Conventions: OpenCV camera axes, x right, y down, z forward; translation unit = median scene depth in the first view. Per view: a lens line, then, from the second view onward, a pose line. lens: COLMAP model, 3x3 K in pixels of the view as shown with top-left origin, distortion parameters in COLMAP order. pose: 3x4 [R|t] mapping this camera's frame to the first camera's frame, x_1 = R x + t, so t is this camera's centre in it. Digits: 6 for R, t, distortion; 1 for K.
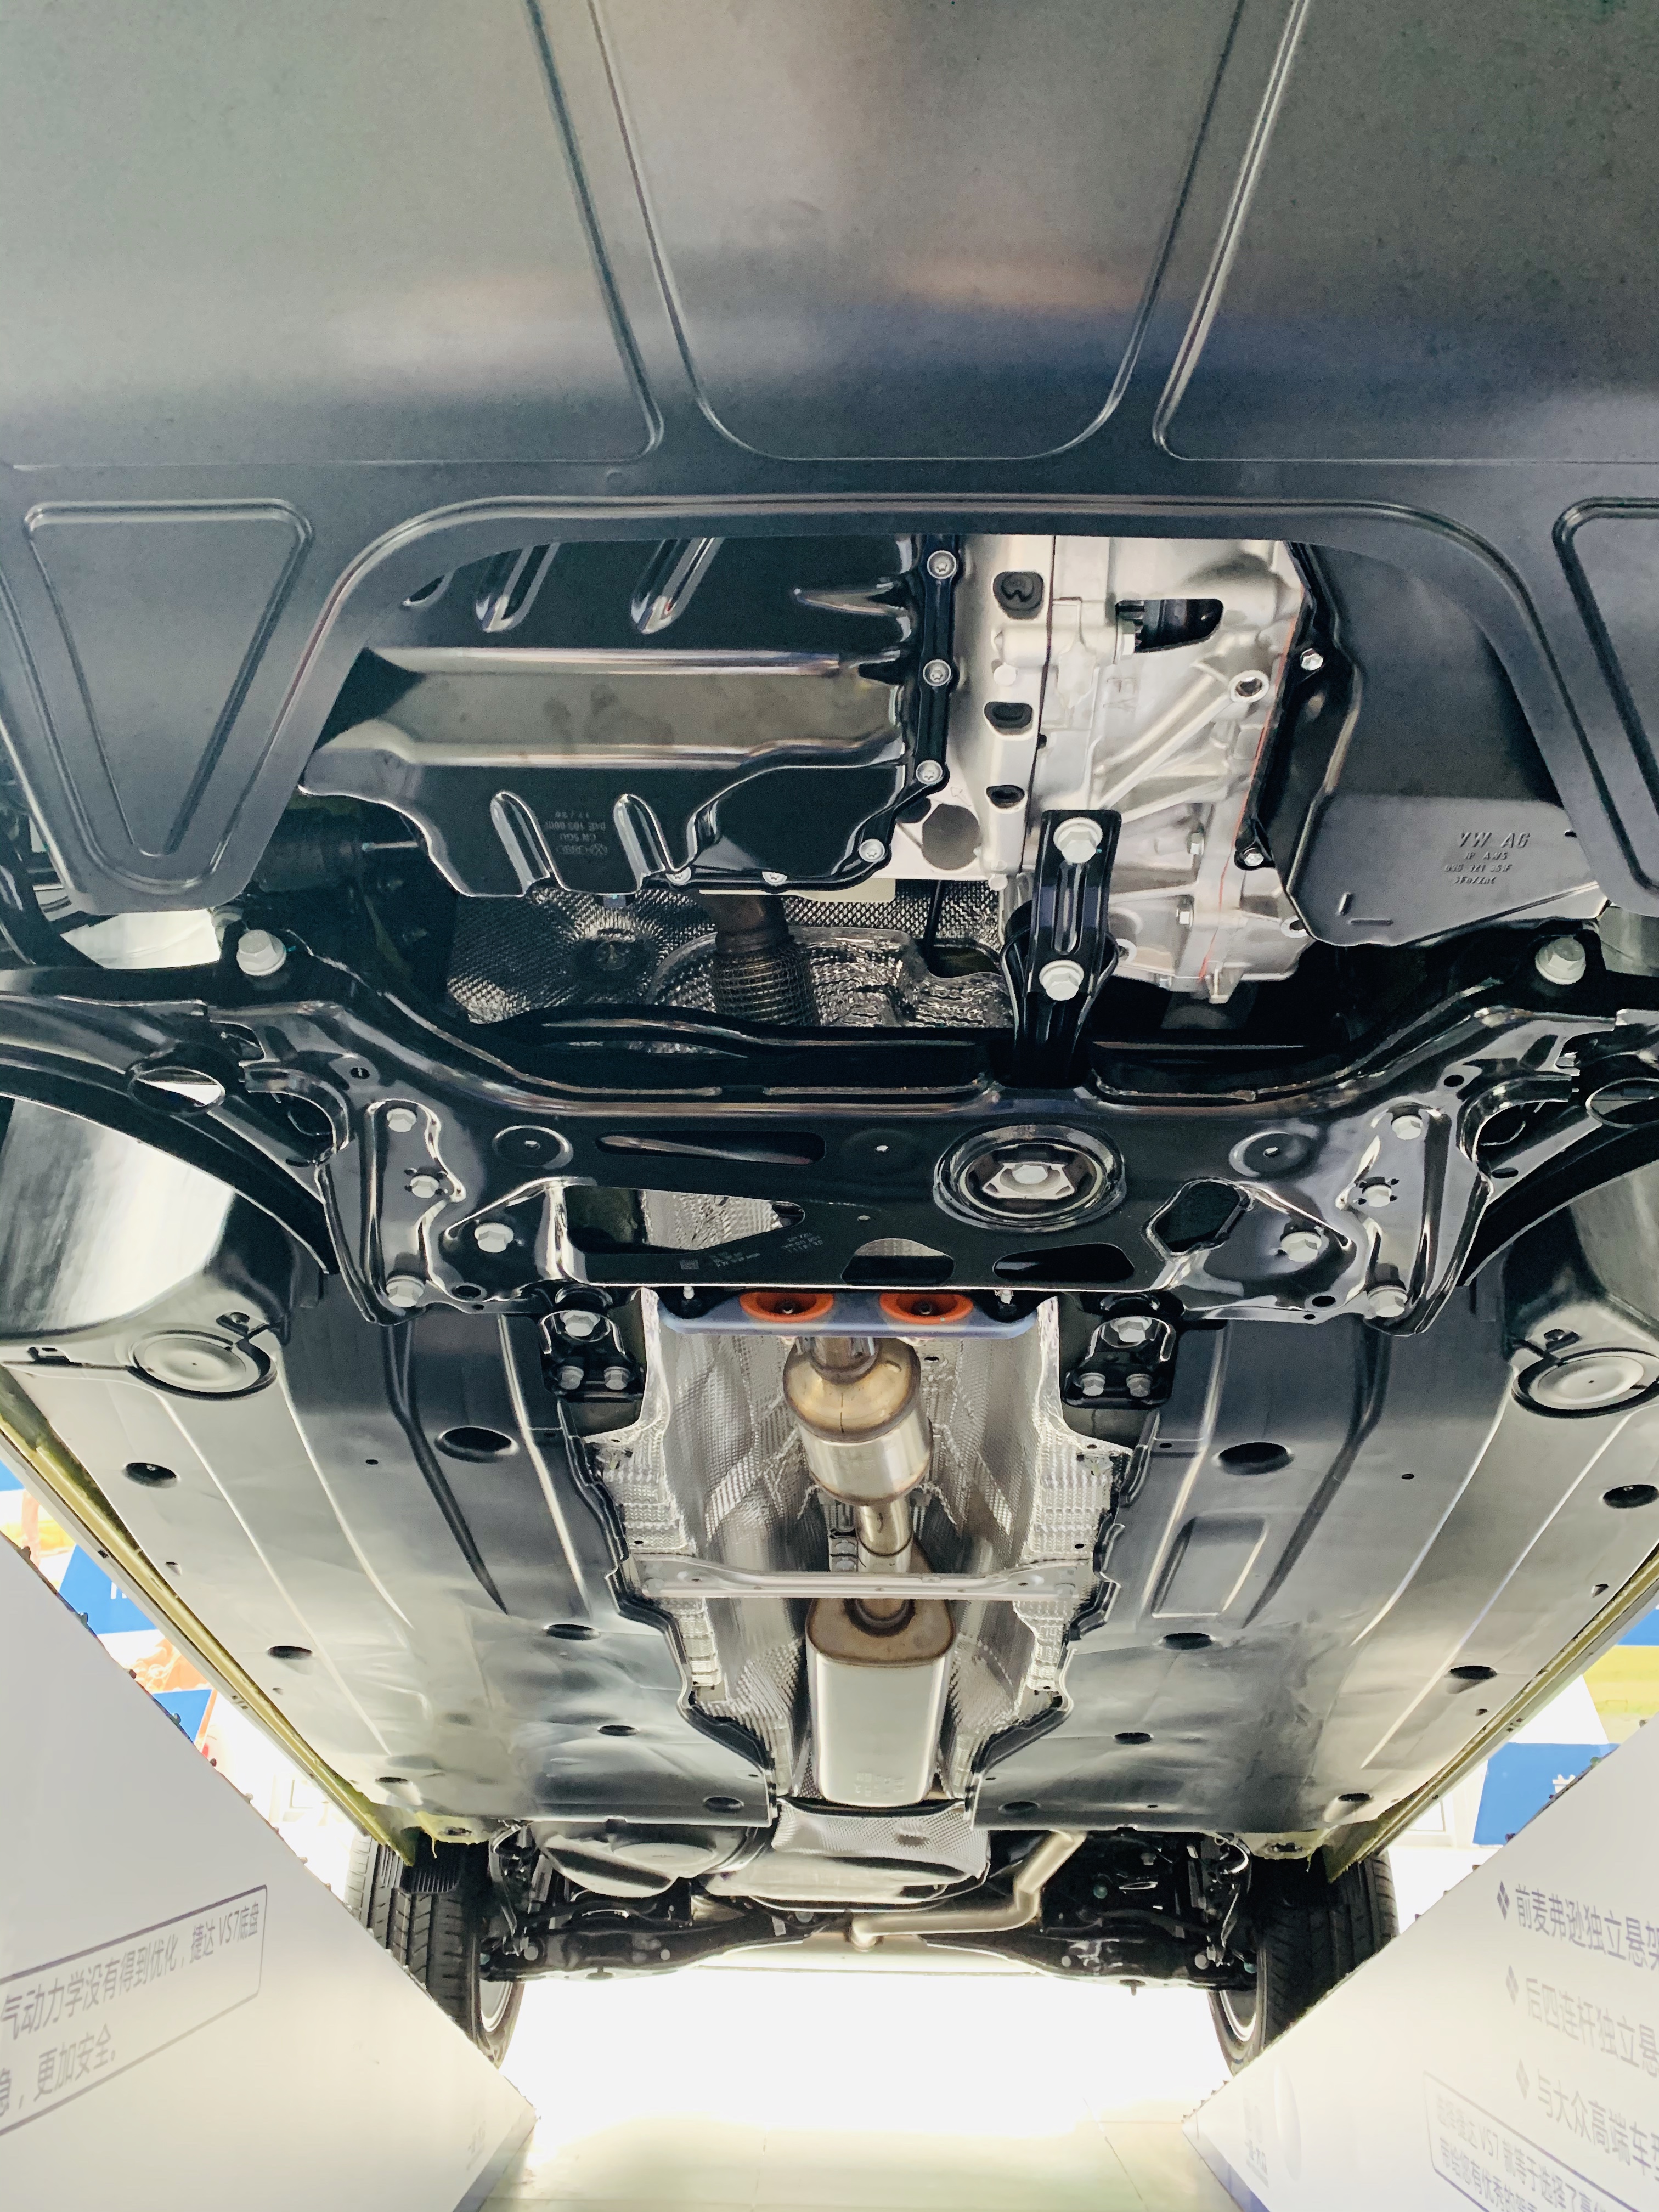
lens RADIAL K [[1715.3, 0, 829.9], [0, 1715.3, 1063.5], [0, 0, 1]] dist [-0.020966, -0.005692]
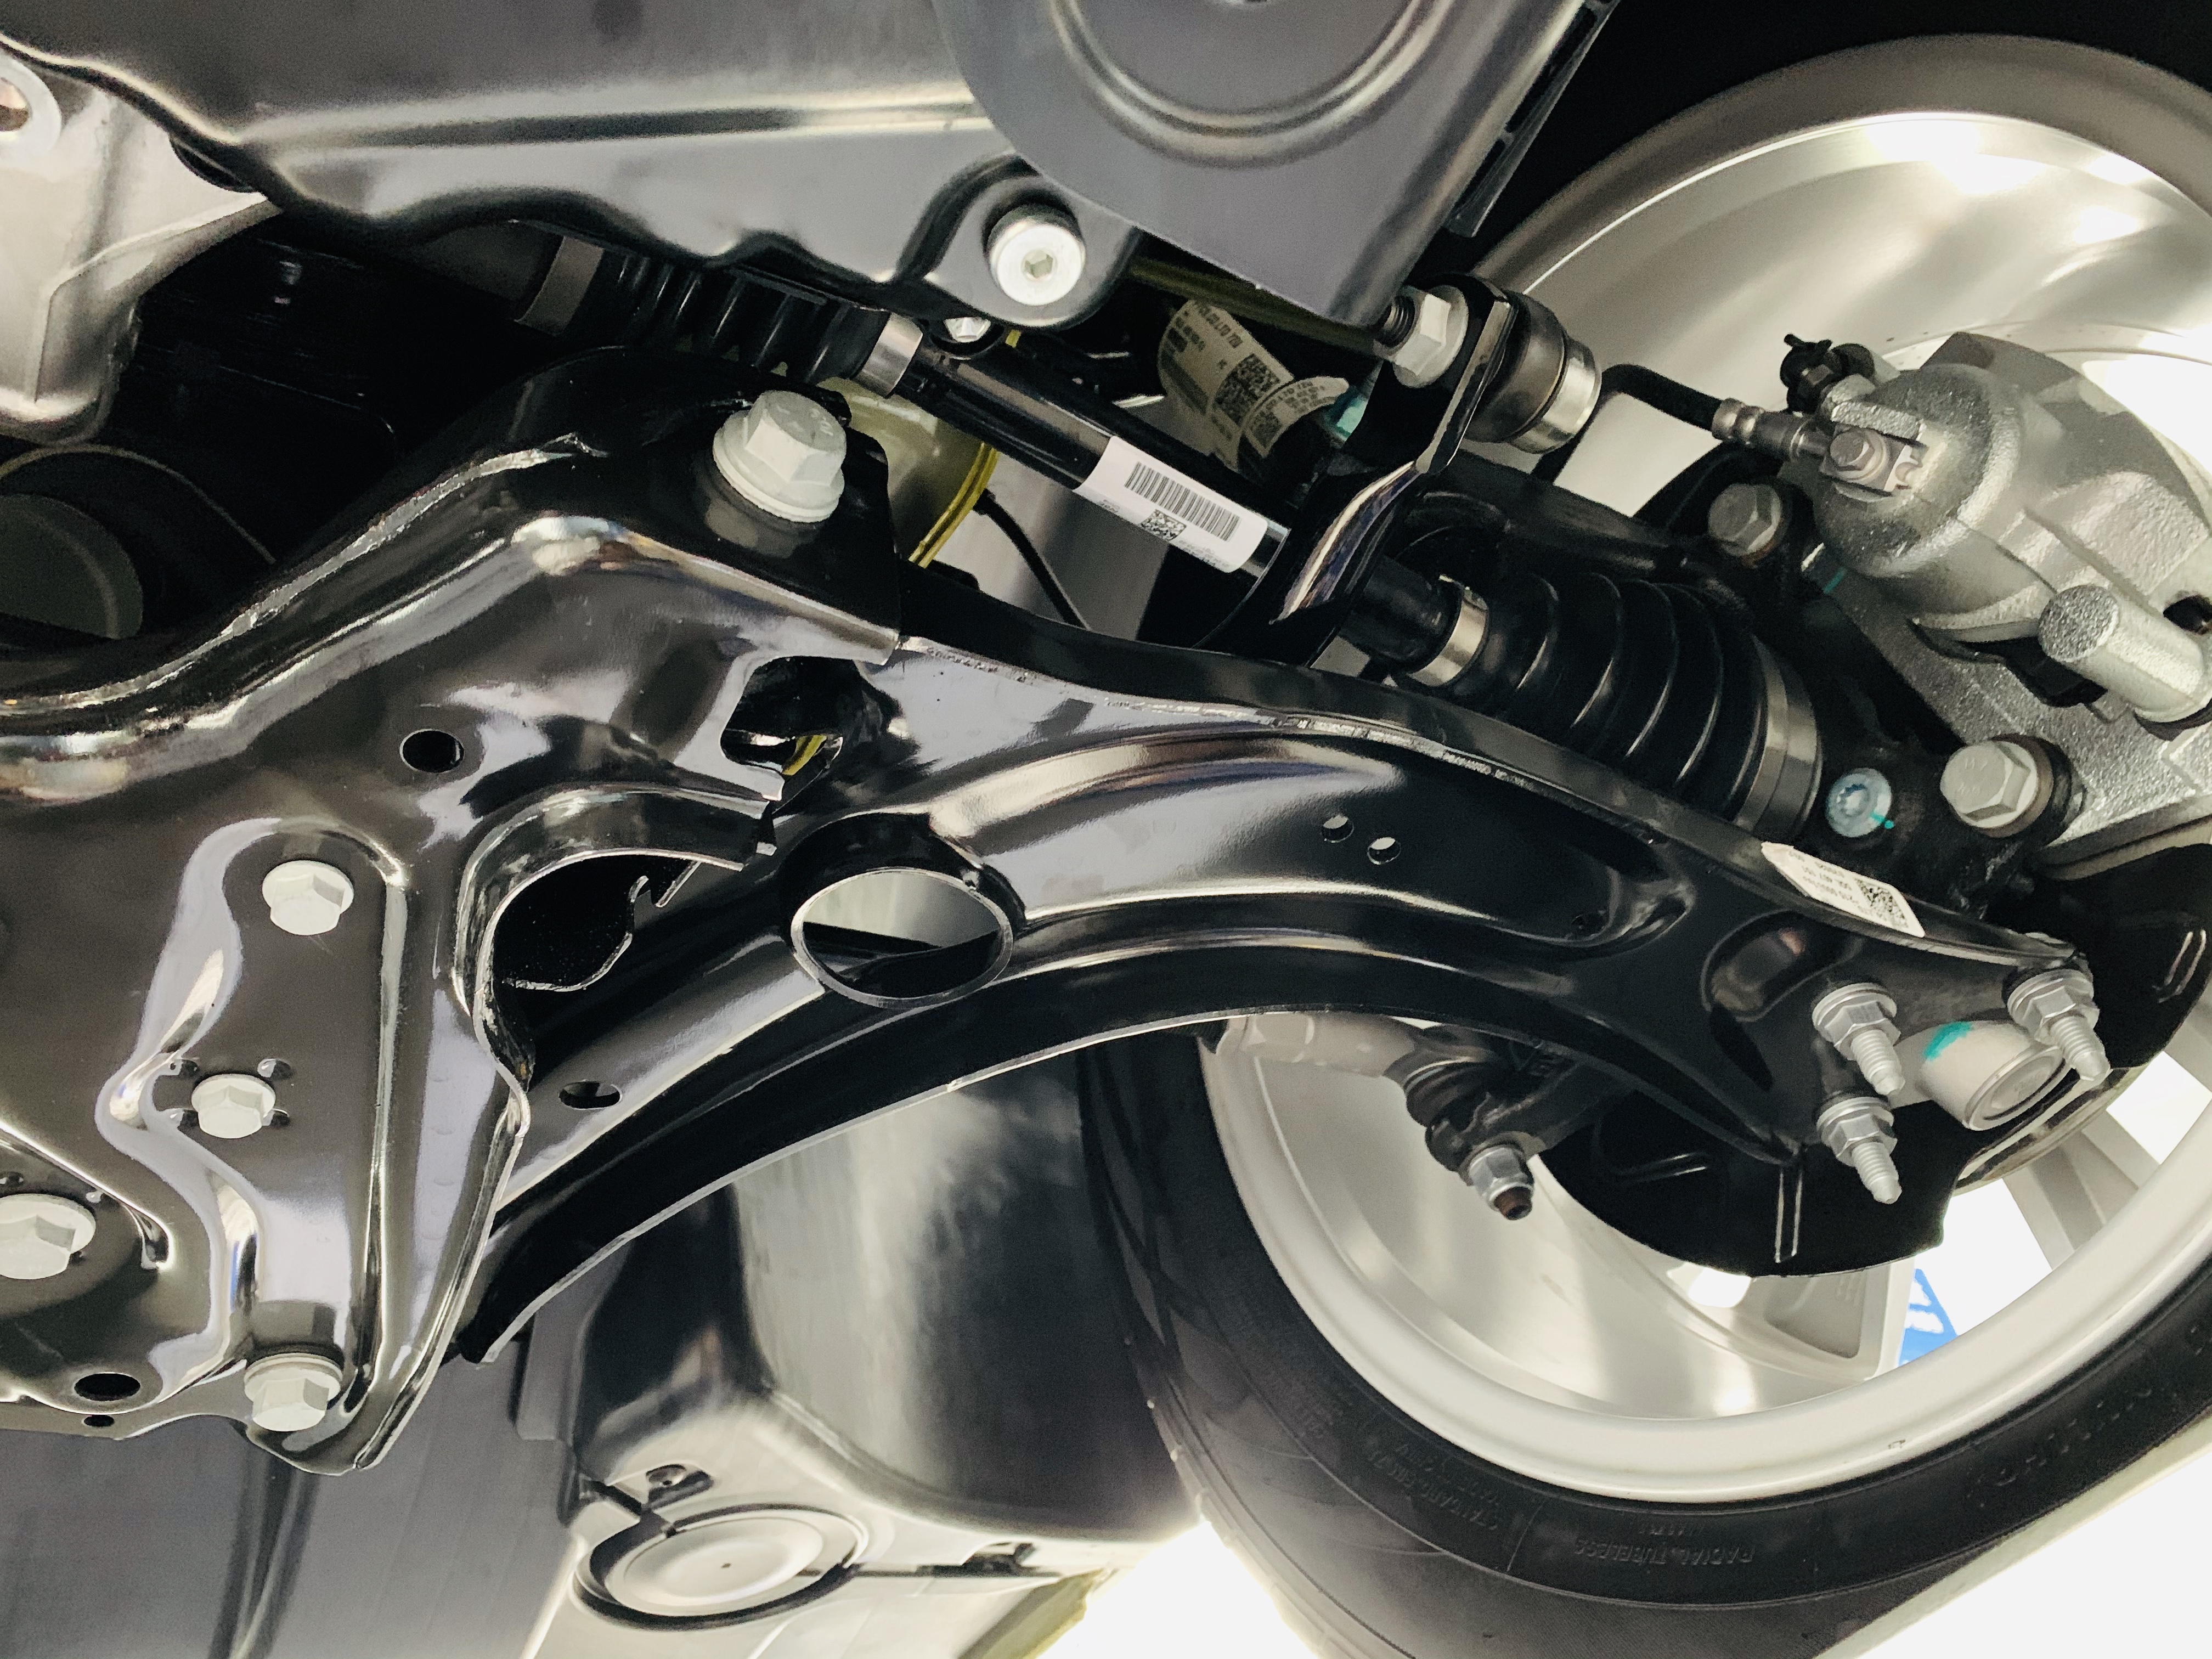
lens RADIAL K [[1697.2, 0, 1099.7], [0, 1697.2, 783.0], [0, 0, 1]] dist [0.004105, -0.002678]
pose [[0.831247, 0.220849, 0.510151, 0.214679], [-0.125107, 0.968476, -0.215410, 0.051327], [-0.541643, 0.115235, 0.832673, 0.460000]]
